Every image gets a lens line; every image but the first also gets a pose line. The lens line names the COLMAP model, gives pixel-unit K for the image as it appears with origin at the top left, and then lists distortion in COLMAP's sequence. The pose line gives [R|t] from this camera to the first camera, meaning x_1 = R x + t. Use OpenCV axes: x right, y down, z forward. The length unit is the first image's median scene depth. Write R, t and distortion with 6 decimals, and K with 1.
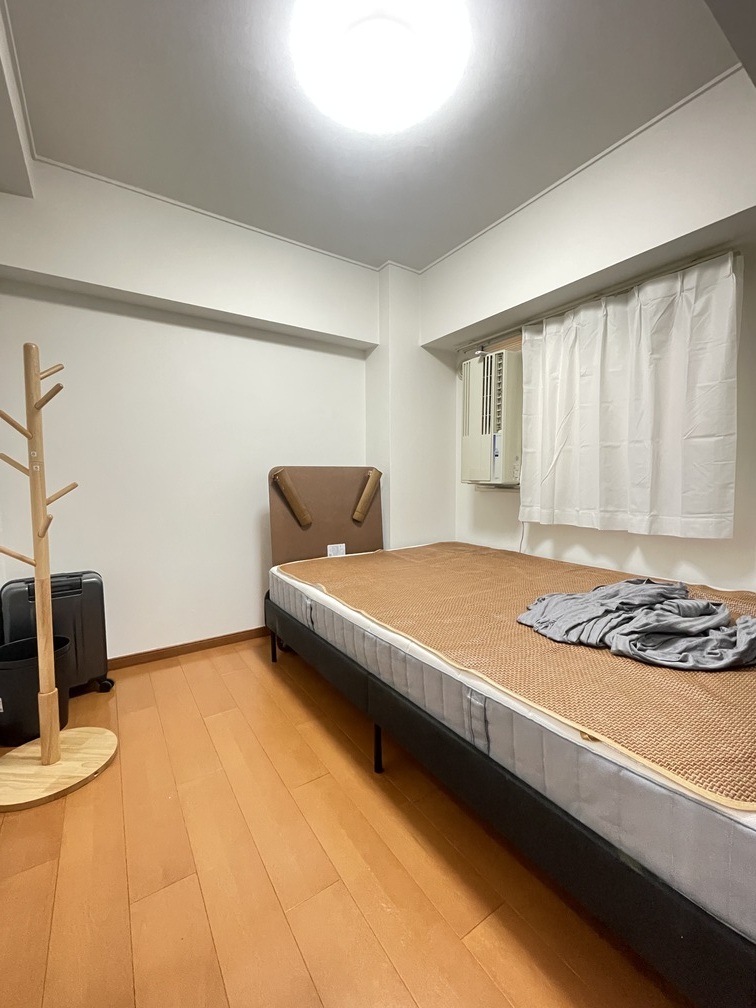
lens RADIAL K [[407.7, 0, 378.7], [0, 407.7, 507.2], [0, 0, 1]] dist [-0.002703, -0.000179]
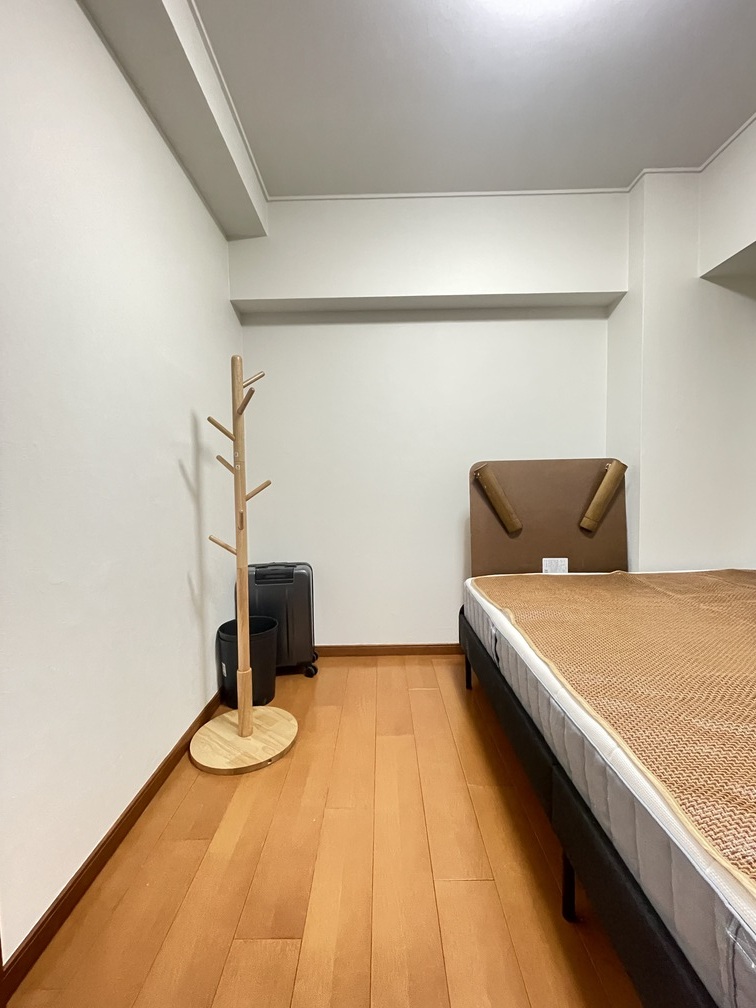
lens RADIAL K [[407.7, 0, 378.7], [0, 407.7, 507.2], [0, 0, 1]] dist [-0.002703, -0.000179]
pose [[0.825937, 0.021396, -0.563356, 0.070930], [-0.026136, 0.999658, -0.000351, 0.002373], [0.563156, 0.015014, 0.826214, 0.201672]]
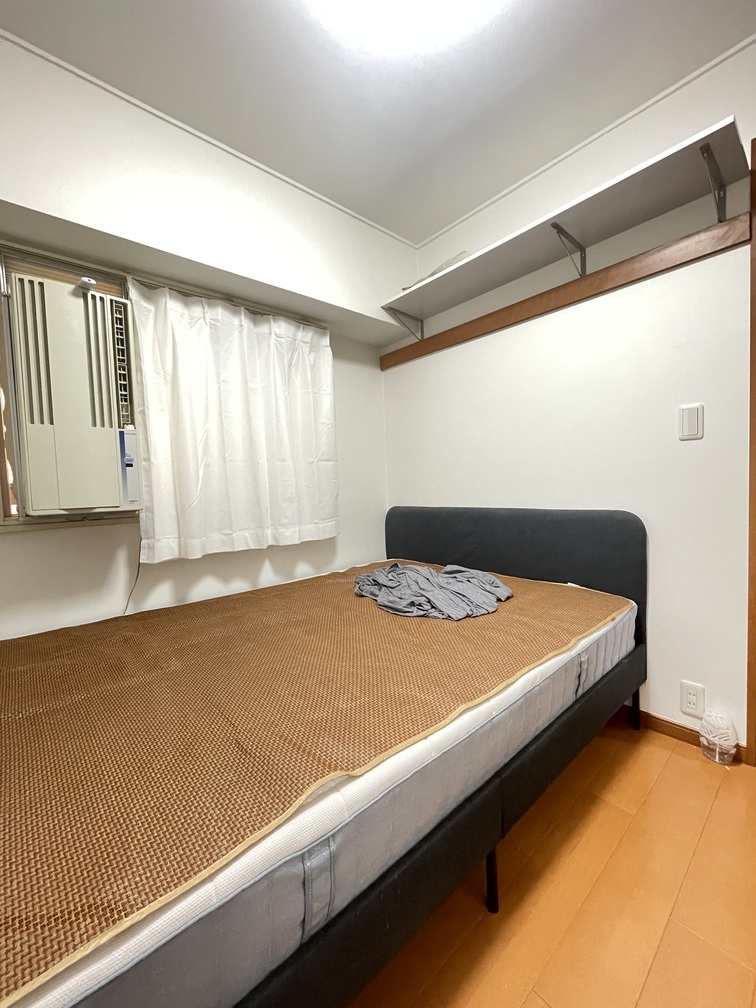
lens RADIAL K [[407.7, 0, 378.7], [0, 407.7, 507.2], [0, 0, 1]] dist [-0.002703, -0.000179]
pose [[-0.128281, -0.042745, 0.990816, -0.457257], [0.110378, 0.992248, 0.057098, -0.068046], [-0.985576, 0.116689, -0.122568, 0.856145]]
